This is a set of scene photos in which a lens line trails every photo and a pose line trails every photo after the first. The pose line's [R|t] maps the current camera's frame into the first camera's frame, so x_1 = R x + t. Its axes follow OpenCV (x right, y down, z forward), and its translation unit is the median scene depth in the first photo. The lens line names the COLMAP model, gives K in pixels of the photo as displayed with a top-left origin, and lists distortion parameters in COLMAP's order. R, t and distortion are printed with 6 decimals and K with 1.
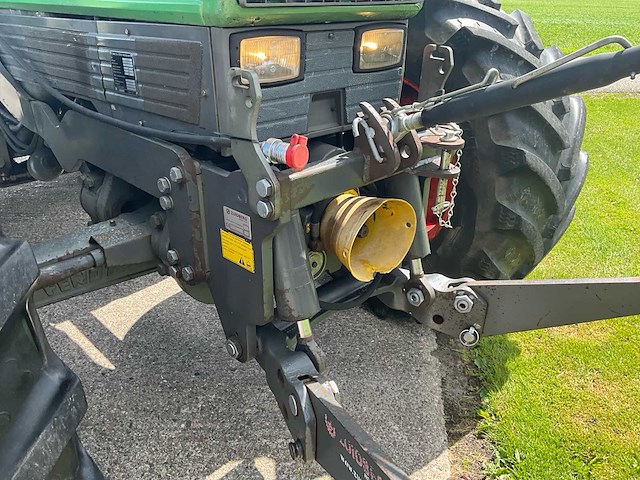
lens RADIAL K [[530.8, 0, 317.5], [0, 530.8, 241.8], [0, 0, 1]] dist [0.044168, -0.094614]
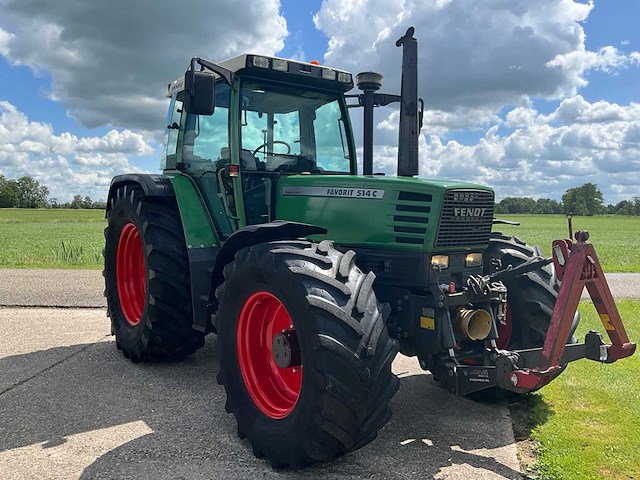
lens RADIAL K [[530.8, 0, 320.0], [0, 530.8, 243.2], [0, 0, 1]] dist [0.044168, -0.094614]
pose [[0.989779, 0.007826, -0.142396, -0.292918], [-0.061472, 0.924382, -0.376482, 0.676711], [0.128682, 0.381387, 0.915415, -1.741832]]
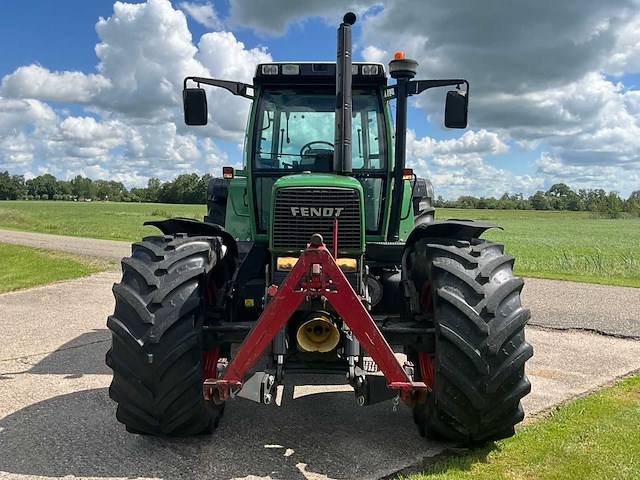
lens RADIAL K [[536.0, 0, 314.6], [0, 536.0, 245.9], [0, 0, 1]] dist [0.037504, -0.040491]
pose [[0.706522, 0.055829, -0.705485, 1.814541], [-0.317596, 0.915872, -0.245584, 0.227982], [0.632423, 0.397570, 0.664815, -0.833269]]
